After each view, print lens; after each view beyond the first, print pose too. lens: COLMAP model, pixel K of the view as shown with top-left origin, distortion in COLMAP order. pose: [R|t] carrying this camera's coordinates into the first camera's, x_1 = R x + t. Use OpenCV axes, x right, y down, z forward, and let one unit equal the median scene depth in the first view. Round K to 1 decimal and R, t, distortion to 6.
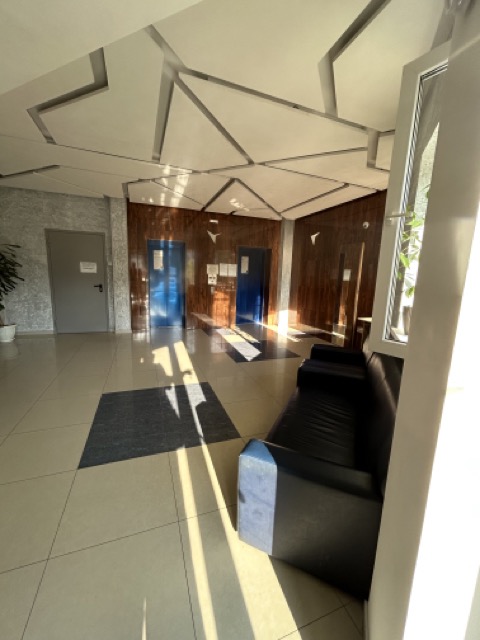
lens RADIAL K [[257.8, 0, 240.3], [0, 257.8, 316.9], [0, 0, 1]] dist [0.002371, 0.000176]
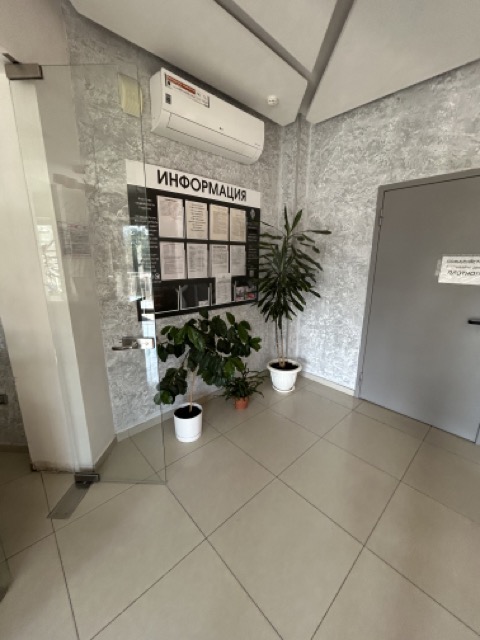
lens RADIAL K [[257.8, 0, 240.6], [0, 257.8, 318.2], [0, 0, 1]] dist [0.002371, 0.000176]
pose [[0.390255, 0.182372, -0.902464, -0.388521], [-0.150387, 0.979649, 0.132937, -0.133486], [0.908342, 0.083840, 0.409740, 0.596264]]
